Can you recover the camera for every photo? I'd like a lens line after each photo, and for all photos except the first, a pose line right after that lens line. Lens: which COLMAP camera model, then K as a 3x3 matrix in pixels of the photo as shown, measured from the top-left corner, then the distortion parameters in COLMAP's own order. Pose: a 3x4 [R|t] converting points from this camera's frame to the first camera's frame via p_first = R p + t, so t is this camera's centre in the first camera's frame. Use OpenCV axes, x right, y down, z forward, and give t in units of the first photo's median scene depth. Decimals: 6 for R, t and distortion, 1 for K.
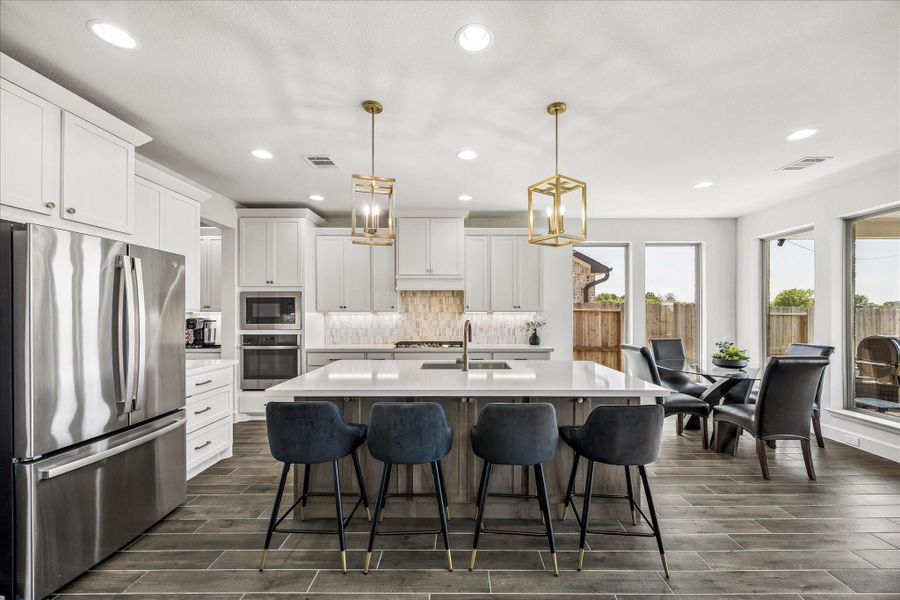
lens RADIAL K [[350.7, 0, 452.0], [0, 350.7, 312.1], [0, 0, 1]] dist [-0.001486, -0.000334]
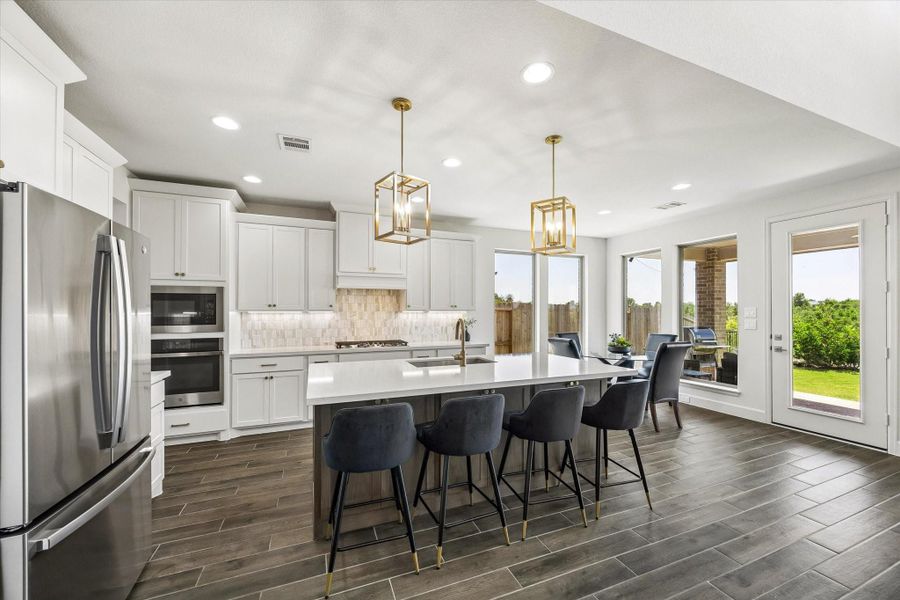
lens RADIAL K [[348.5, 0, 449.5], [0, 348.5, 309.7], [0, 0, 1]] dist [-0.000918, 0.000076]
pose [[0.928060, 0.000398, 0.372431, -0.284597], [0.000797, 0.999995, -0.003056, -0.000932], [-0.372430, 0.003133, 0.928055, 0.022110]]
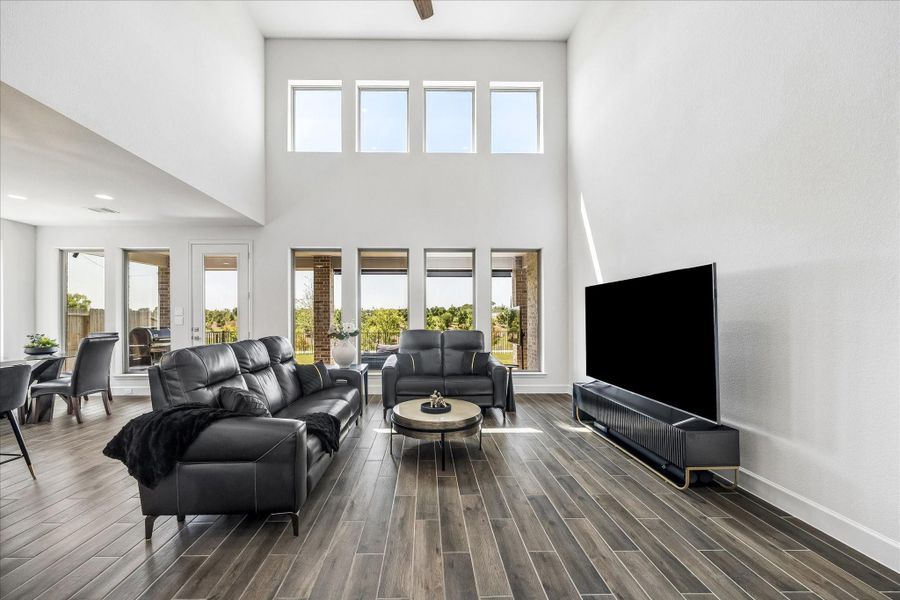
lens RADIAL K [[356.7, 0, 436.1], [0, 356.7, 316.2], [0, 0, 1]] dist [-0.000386, -0.000055]
pose [[-0.011370, -0.001419, 0.999934, -0.452660], [0.002378, 0.999996, 0.001446, 0.026818], [-0.999933, 0.002394, -0.011366, -0.348278]]
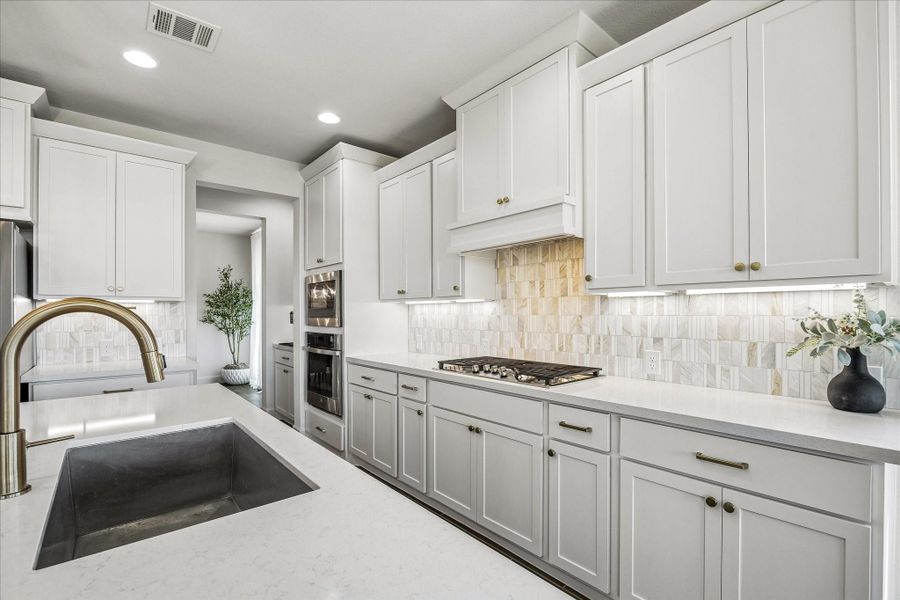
lens RADIAL K [[409.7, 0, 449.8], [0, 409.7, 312.1], [0, 0, 1]] dist [-0.000509, -0.000125]
pose [[0.647011, -0.004211, -0.762469, 0.360764], [0.000001, 0.999985, -0.005522, 0.031027], [0.762481, 0.003572, 0.647001, 0.781925]]
